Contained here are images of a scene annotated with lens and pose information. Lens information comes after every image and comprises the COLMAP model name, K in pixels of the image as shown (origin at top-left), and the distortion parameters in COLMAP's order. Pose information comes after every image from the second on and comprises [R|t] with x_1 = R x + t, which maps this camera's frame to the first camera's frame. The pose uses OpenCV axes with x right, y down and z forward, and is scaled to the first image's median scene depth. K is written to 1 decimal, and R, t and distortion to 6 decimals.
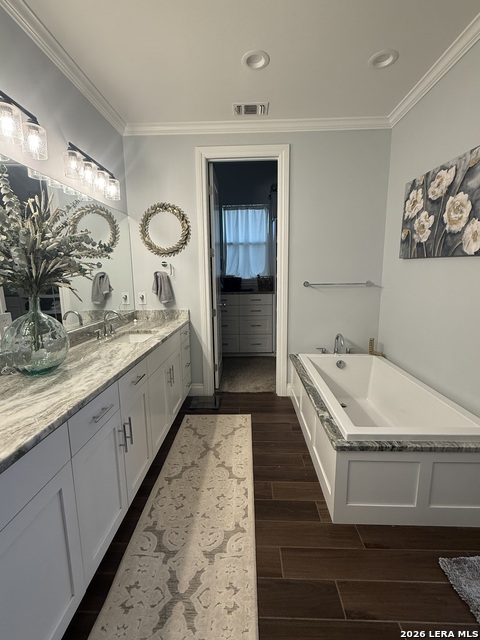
lens RADIAL K [[294.4, 0, 240.2], [0, 294.4, 320.7], [0, 0, 1]] dist [0.003017, -0.000437]
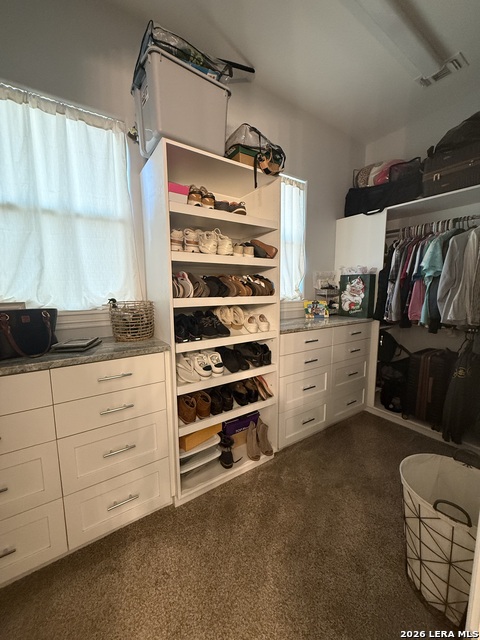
lens RADIAL K [[253.2, 0, 239.1], [0, 253.2, 320.1], [0, 0, 1]] dist [0.000275, -0.000441]
pose [[0.816997, -0.061709, 0.573331, 0.018005], [0.088357, 0.995913, -0.018717, -0.229361], [-0.569833, 0.065949, 0.819110, 1.365021]]
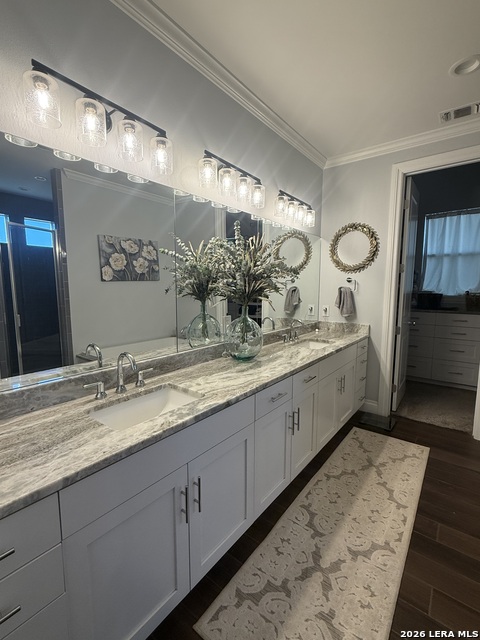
lens RADIAL K [[294.4, 0, 239.4], [0, 294.4, 321.9], [0, 0, 1]] dist [0.003017, -0.000437]
pose [[0.807485, 0.087113, -0.583421, 0.073566], [-0.106832, 0.994277, 0.000598, -0.001079], [0.580134, 0.061845, 0.812170, -0.107566]]
